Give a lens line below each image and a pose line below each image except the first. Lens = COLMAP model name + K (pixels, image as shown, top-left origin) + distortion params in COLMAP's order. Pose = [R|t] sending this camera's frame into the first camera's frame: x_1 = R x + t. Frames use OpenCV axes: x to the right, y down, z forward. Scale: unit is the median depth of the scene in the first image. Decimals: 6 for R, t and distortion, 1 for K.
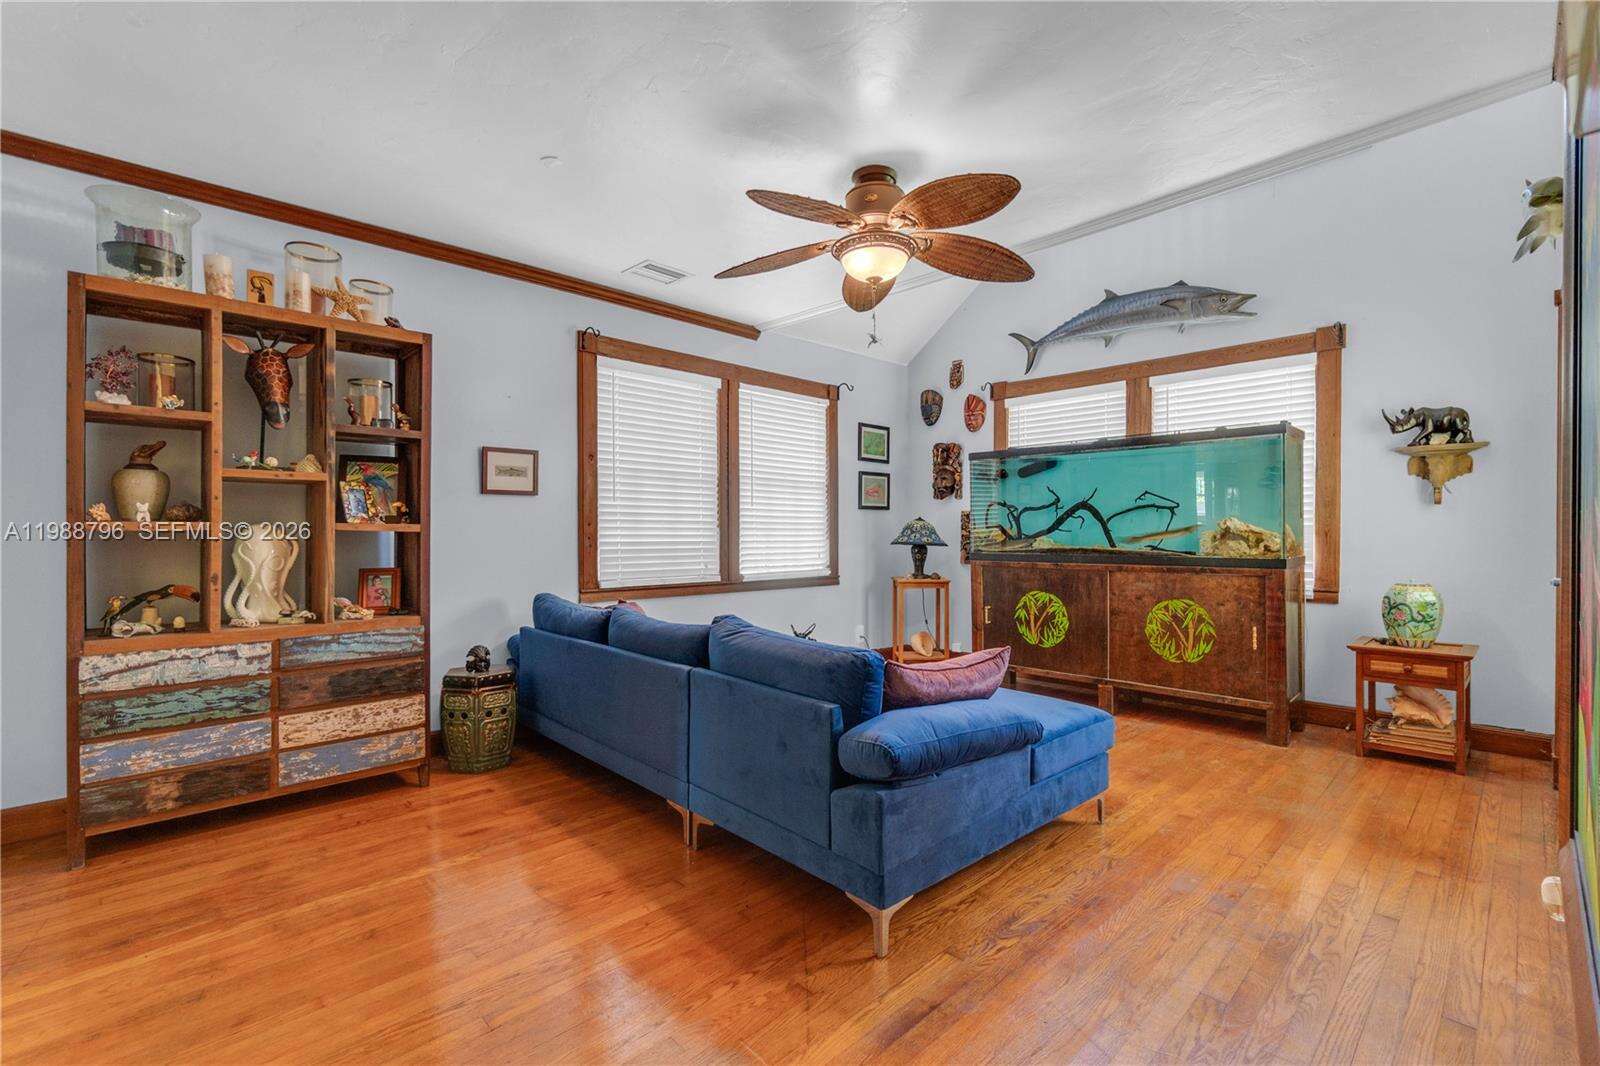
lens RADIAL K [[717.7, 0, 789.5], [0, 717.7, 532.8], [0, 0, 1]] dist [0.001162, 0.000068]
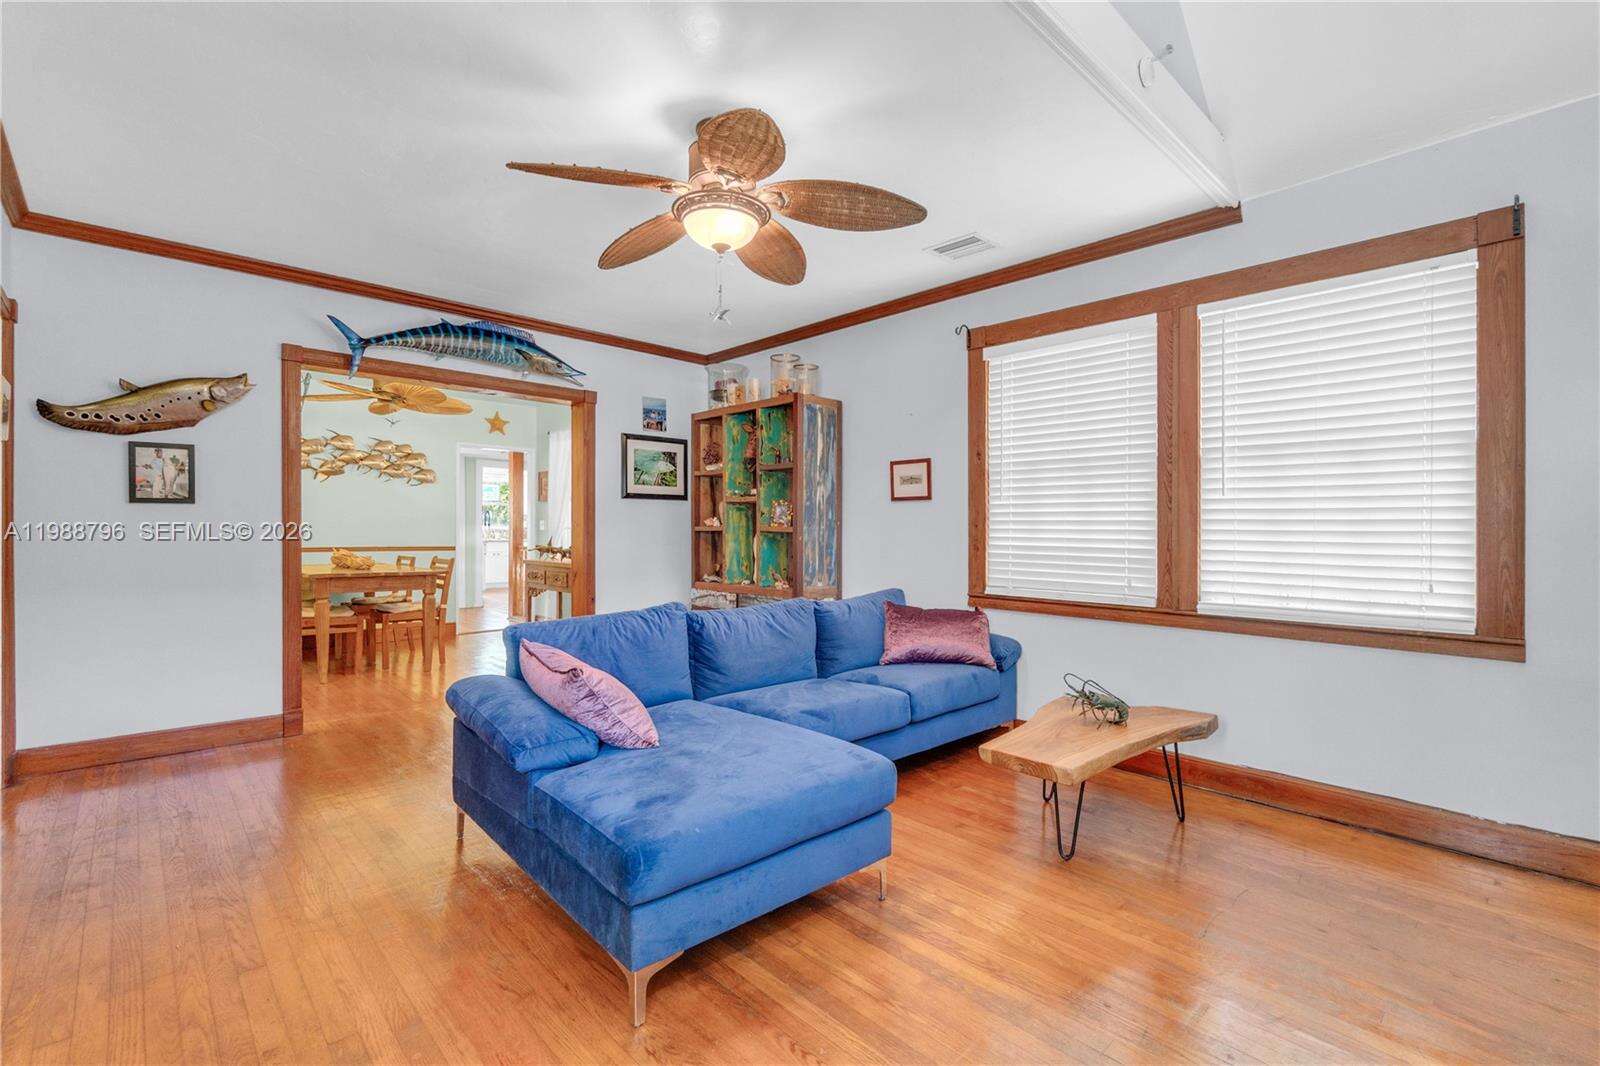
lens RADIAL K [[717.7, 0, 789.5], [0, 717.7, 532.8], [0, 0, 1]] dist [0.001162, 0.000068]
pose [[-0.015416, 0.004203, -0.999872, 0.658491], [-0.007314, 0.999964, 0.004317, -0.004639], [0.999854, 0.007379, -0.015385, 0.724733]]
